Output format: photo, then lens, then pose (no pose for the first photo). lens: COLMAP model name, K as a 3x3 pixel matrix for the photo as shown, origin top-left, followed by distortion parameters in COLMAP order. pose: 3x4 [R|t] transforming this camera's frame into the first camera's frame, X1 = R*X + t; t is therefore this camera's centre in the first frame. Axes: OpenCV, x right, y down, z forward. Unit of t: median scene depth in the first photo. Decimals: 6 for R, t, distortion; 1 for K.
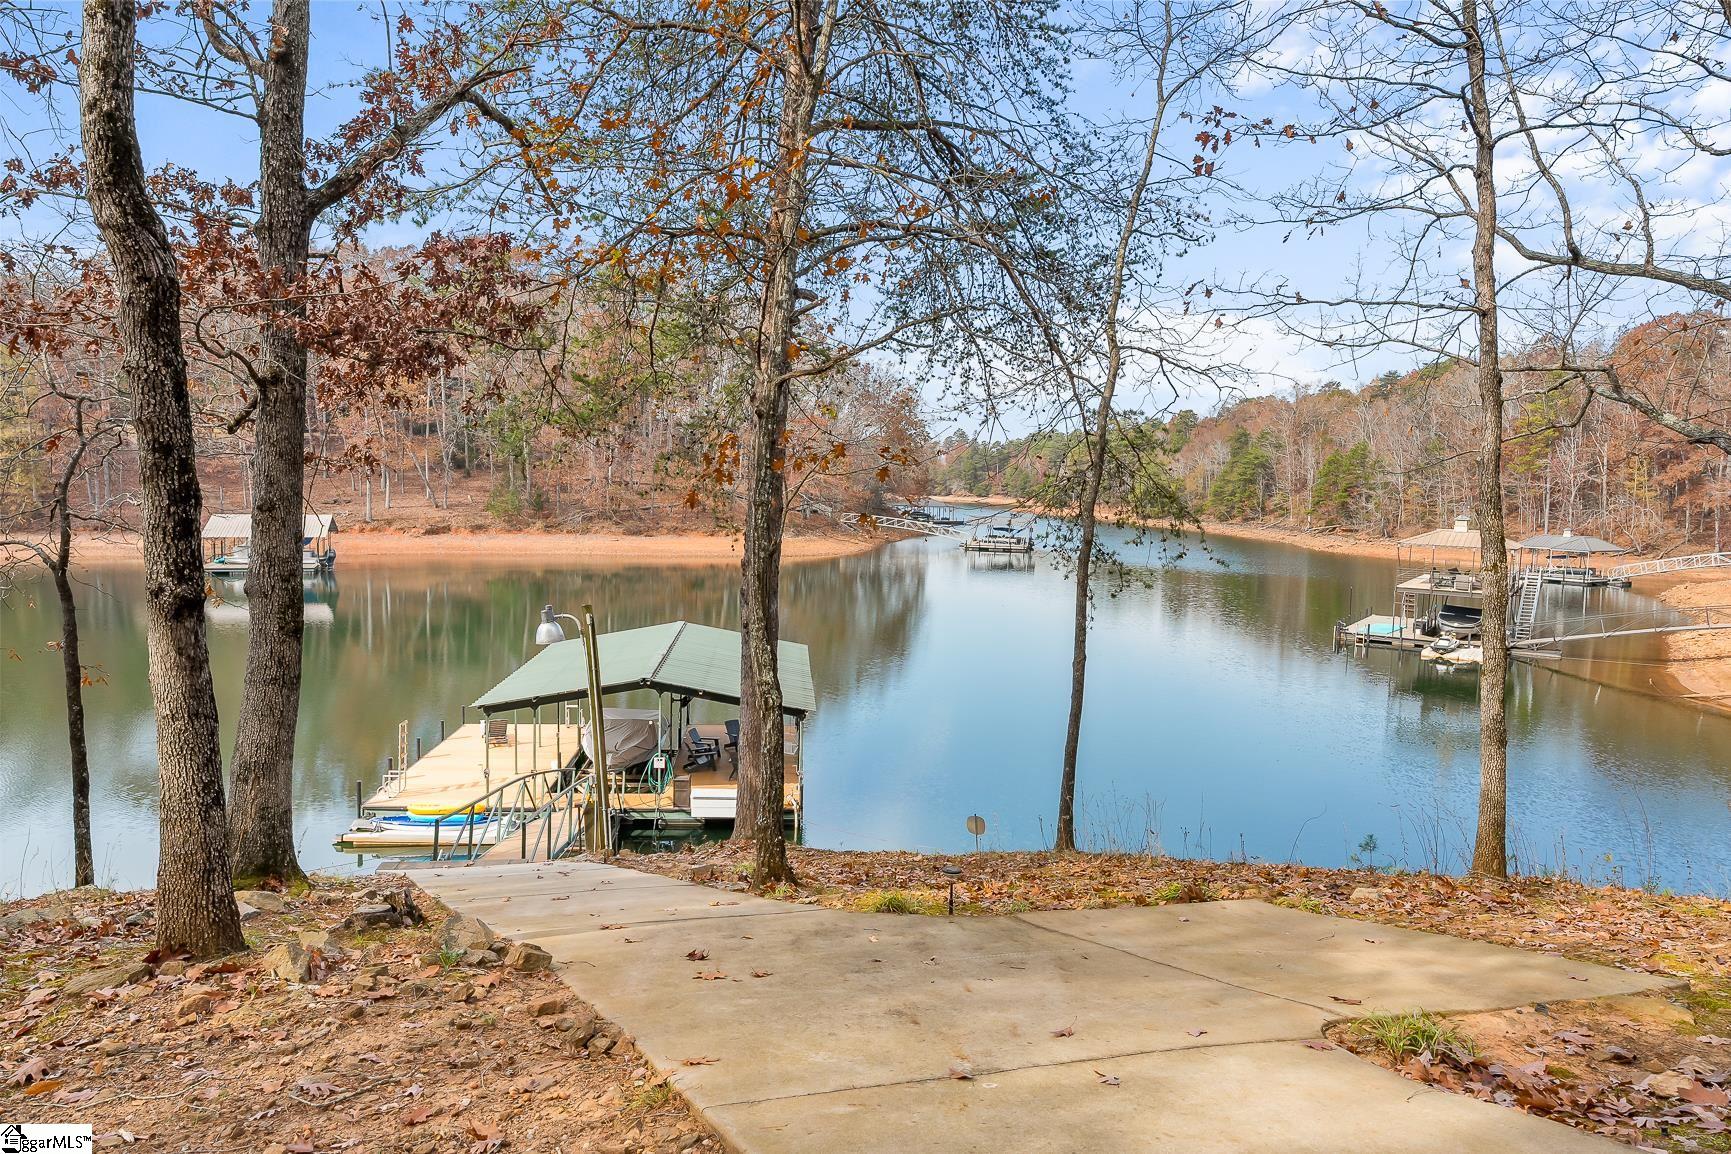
lens RADIAL K [[1115.7, 0, 865.5], [0, 1115.7, 577.0], [0, 0, 1]] dist [0.002851, 0.001367]
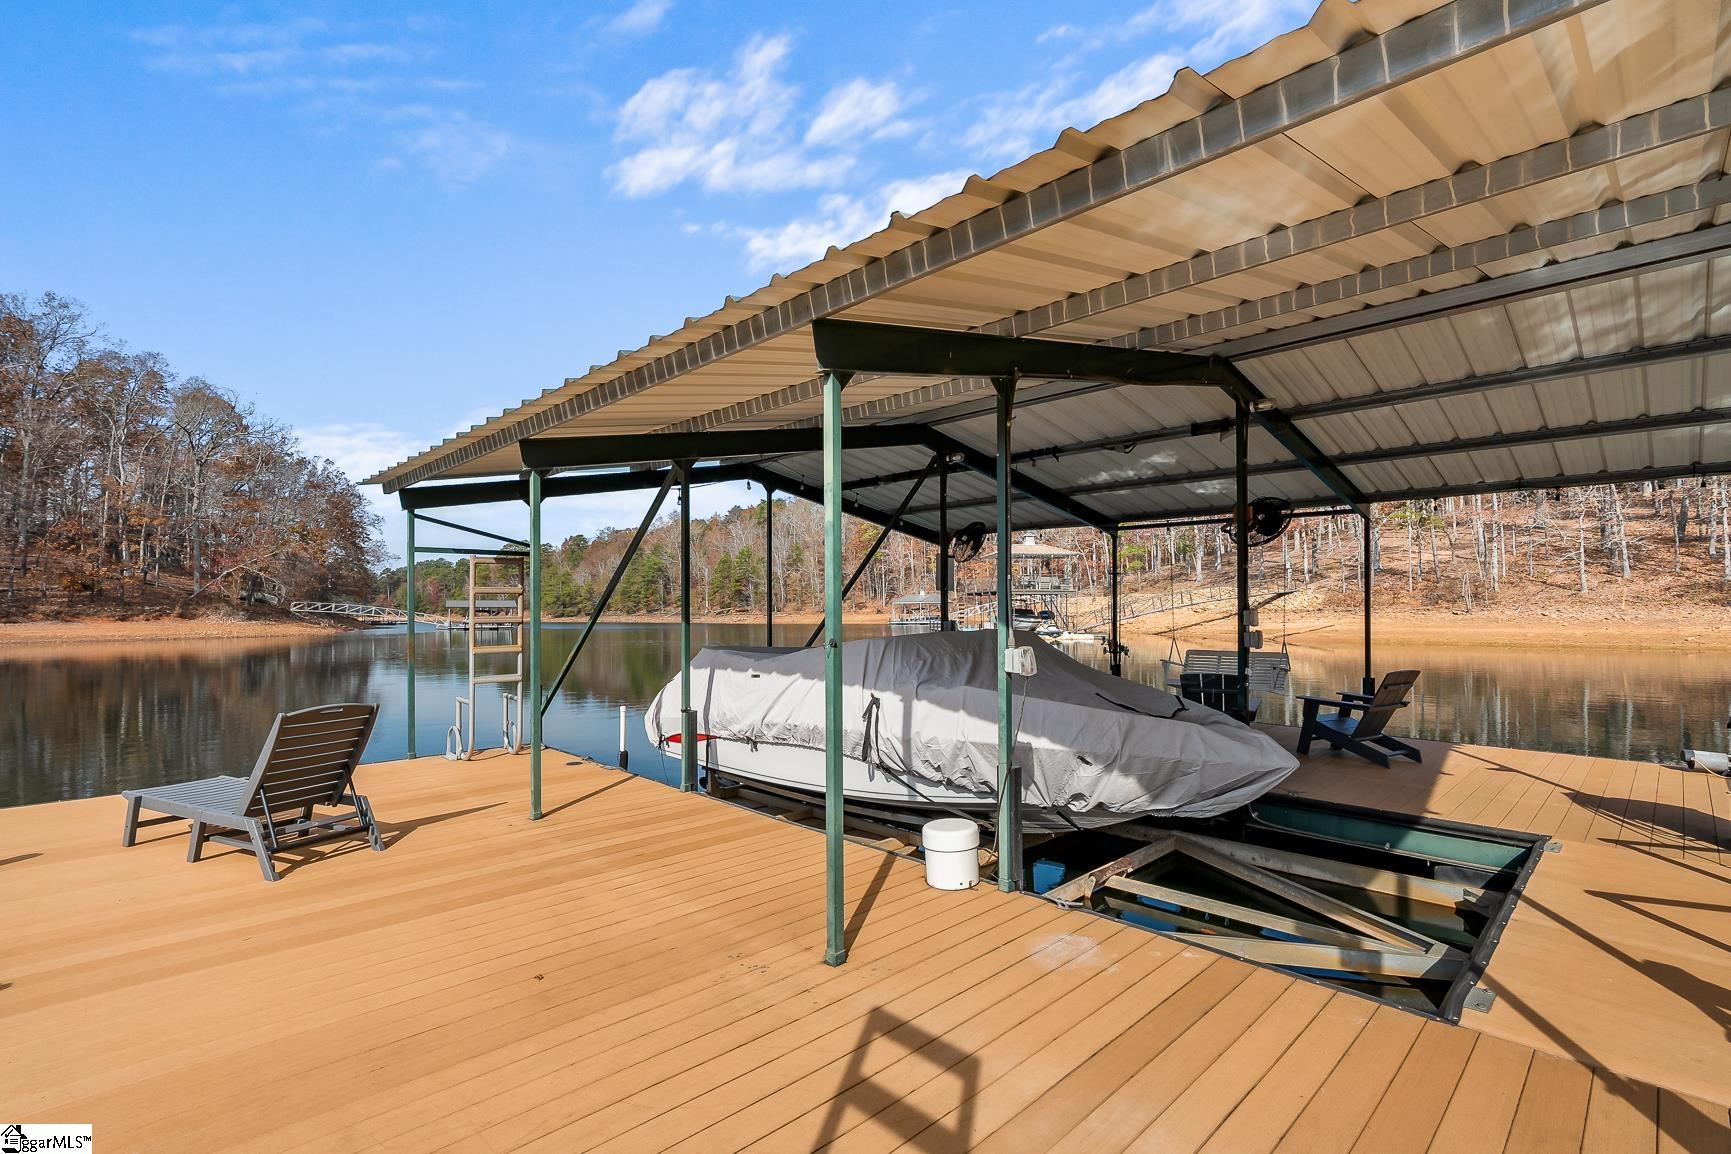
lens RADIAL K [[788.2, 0, 863.8], [0, 788.2, 605.1], [0, 0, 1]] dist [0.000514, -0.000044]
pose [[0.767127, -0.023081, 0.641079, -0.091505], [0.083114, 0.994505, -0.063650, 0.032958], [-0.636088, 0.102111, 0.764831, 0.217904]]
